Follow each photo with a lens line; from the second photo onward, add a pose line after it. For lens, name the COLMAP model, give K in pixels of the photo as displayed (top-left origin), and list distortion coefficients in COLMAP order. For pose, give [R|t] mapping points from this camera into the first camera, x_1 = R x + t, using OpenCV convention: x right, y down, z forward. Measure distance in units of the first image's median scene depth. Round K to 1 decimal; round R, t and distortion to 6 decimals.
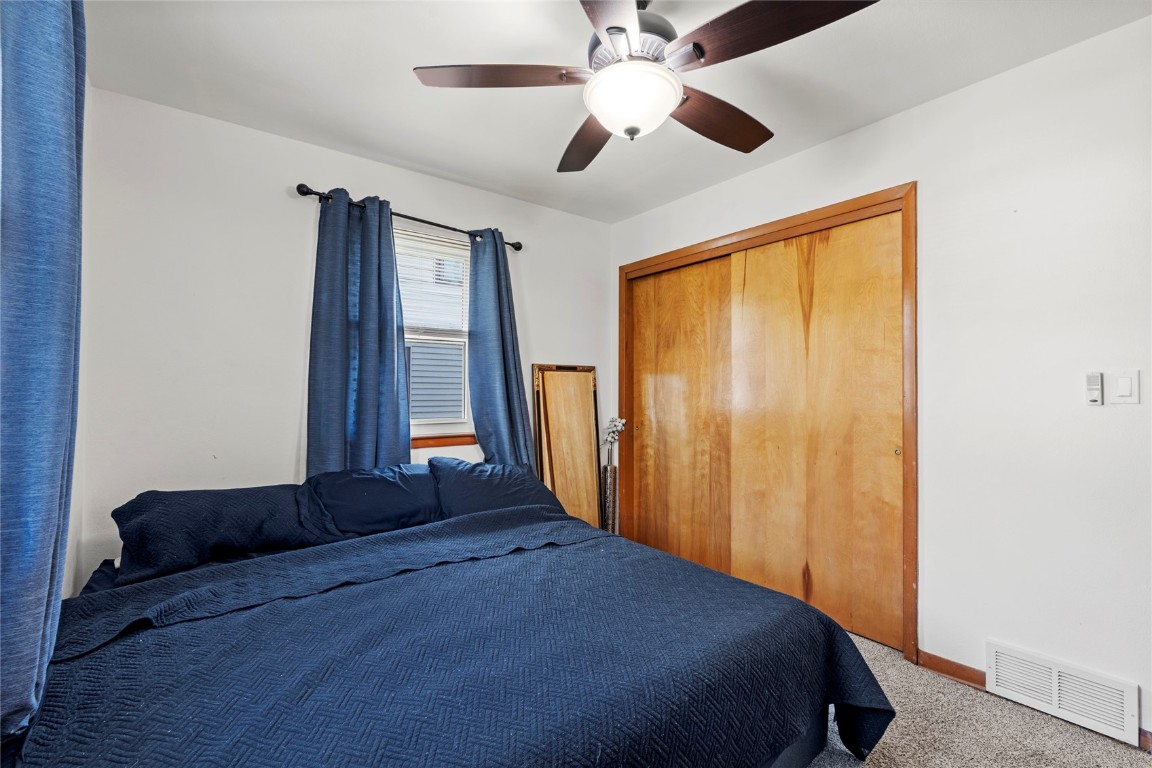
lens RADIAL K [[504.4, 0, 579.4], [0, 504.4, 390.6], [0, 0, 1]] dist [-0.001475, 0.000072]
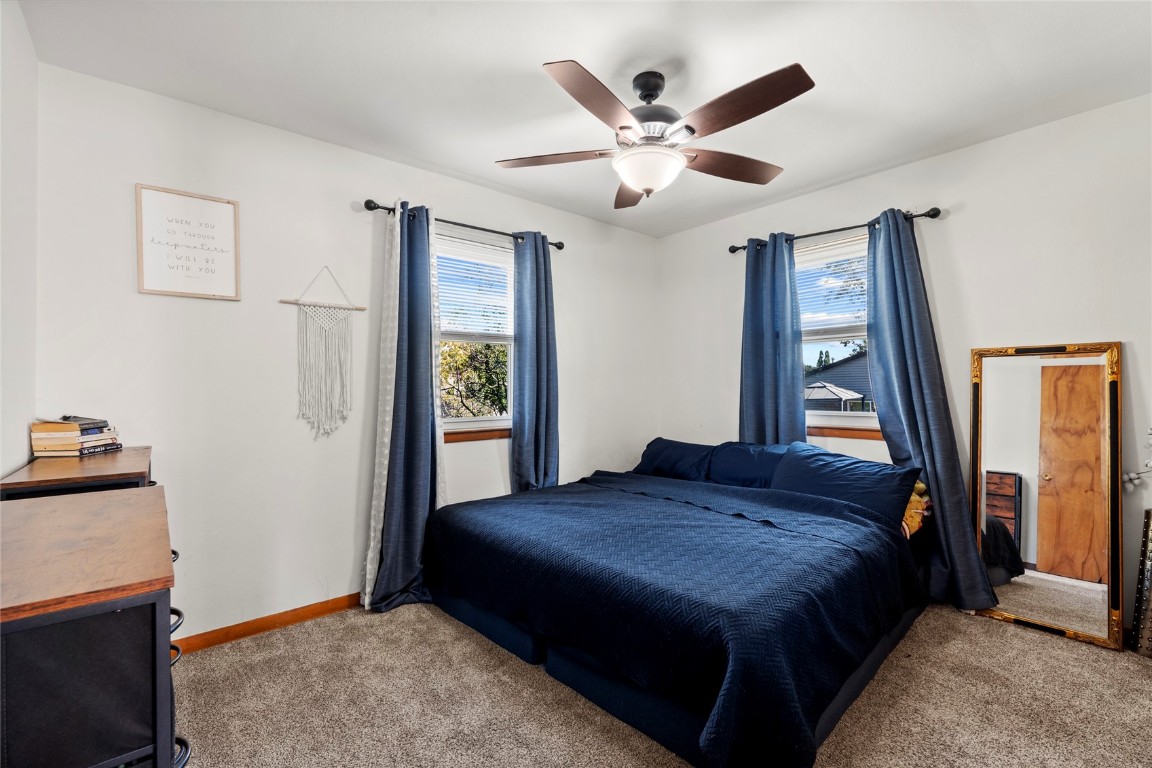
lens RADIAL K [[504.4, 0, 579.4], [0, 504.4, 390.6], [0, 0, 1]] dist [-0.001475, 0.000072]
pose [[0.059622, -0.002085, -0.998219, 0.793439], [0.004001, 0.999990, -0.001850, 0.012862], [0.998213, -0.003884, 0.059629, 0.410568]]
